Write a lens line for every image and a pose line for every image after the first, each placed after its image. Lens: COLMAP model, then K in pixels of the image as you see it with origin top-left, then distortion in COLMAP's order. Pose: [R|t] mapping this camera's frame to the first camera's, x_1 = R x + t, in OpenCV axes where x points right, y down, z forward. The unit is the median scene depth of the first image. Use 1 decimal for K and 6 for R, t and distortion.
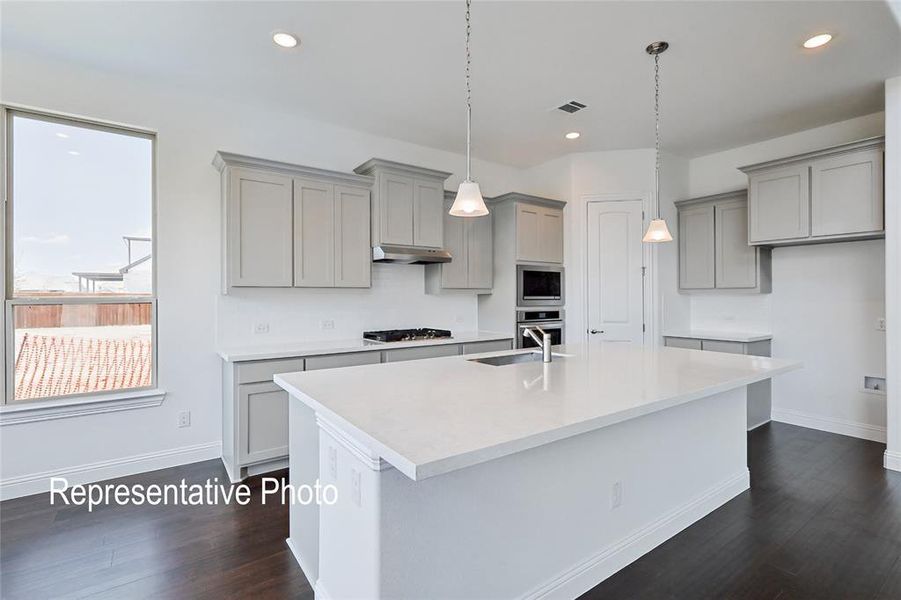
lens RADIAL K [[420.1, 0, 448.2], [0, 420.1, 297.1], [0, 0, 1]] dist [0.005204, -0.000757]
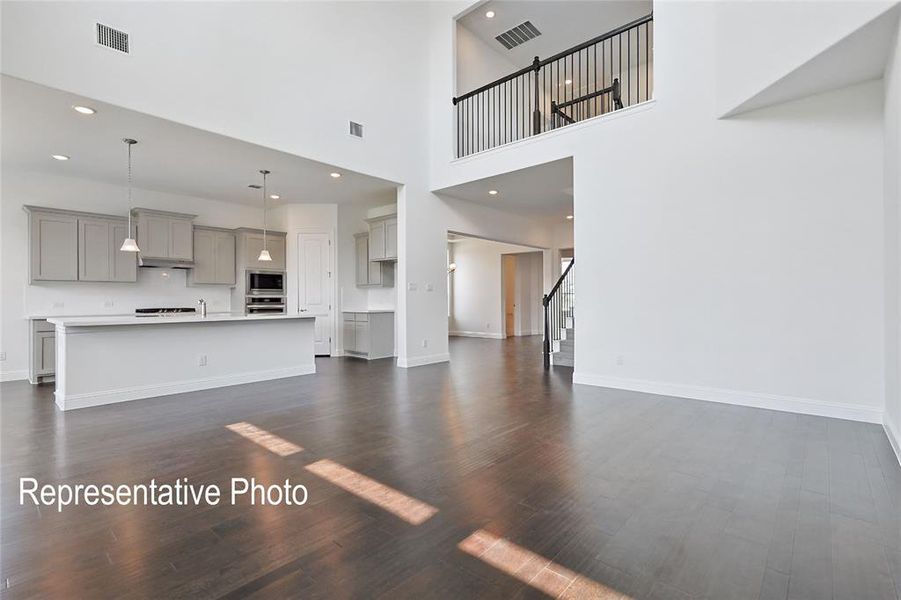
lens RADIAL K [[420.1, 0, 451.6], [0, 420.1, 298.5], [0, 0, 1]] dist [0.005204, -0.000757]
pose [[0.974558, 0.000732, 0.224133, 0.609090], [-0.000369, 0.999999, -0.001661, 0.041632], [-0.224134, 0.001536, 0.974557, -0.859920]]
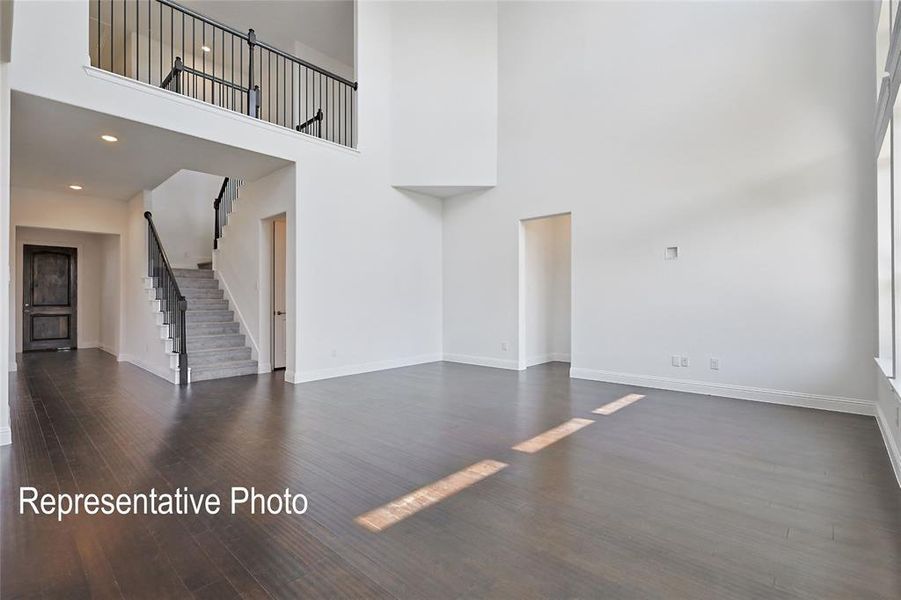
lens RADIAL K [[420.1, 0, 452.9], [0, 420.1, 300.4], [0, 0, 1]] dist [0.005204, -0.000757]
pose [[-0.217227, 0.008113, 0.976087, -0.114287], [0.003941, 0.999965, -0.007435, 0.050215], [-0.976113, 0.002232, -0.217252, 0.089463]]
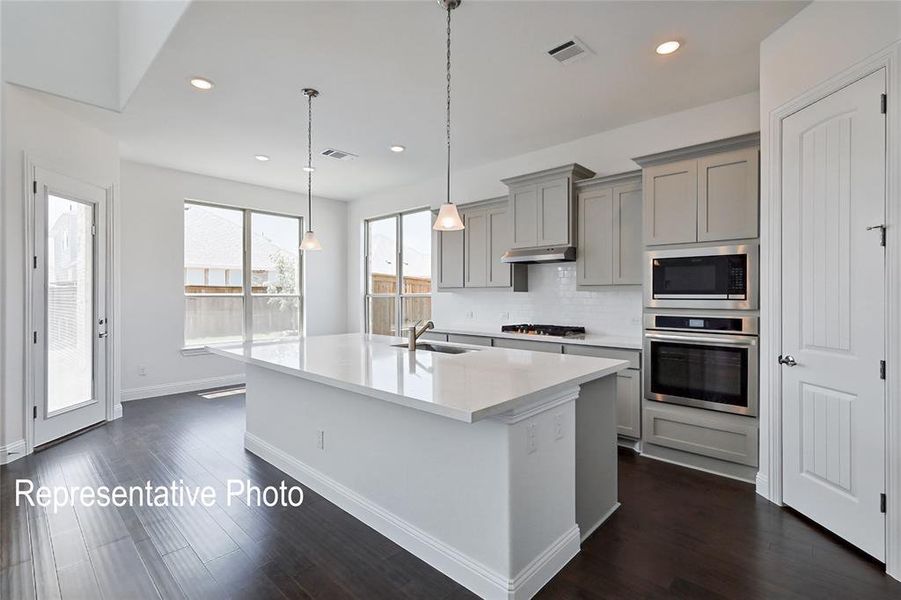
lens RADIAL K [[420.1, 0, 450.3], [0, 420.1, 300.4], [0, 0, 1]] dist [0.005204, -0.000757]
pose [[0.200167, 0.019825, -0.979561, 0.860606], [0.001456, 0.999788, 0.020532, -0.007258], [0.979761, -0.005536, 0.200096, 0.525322]]
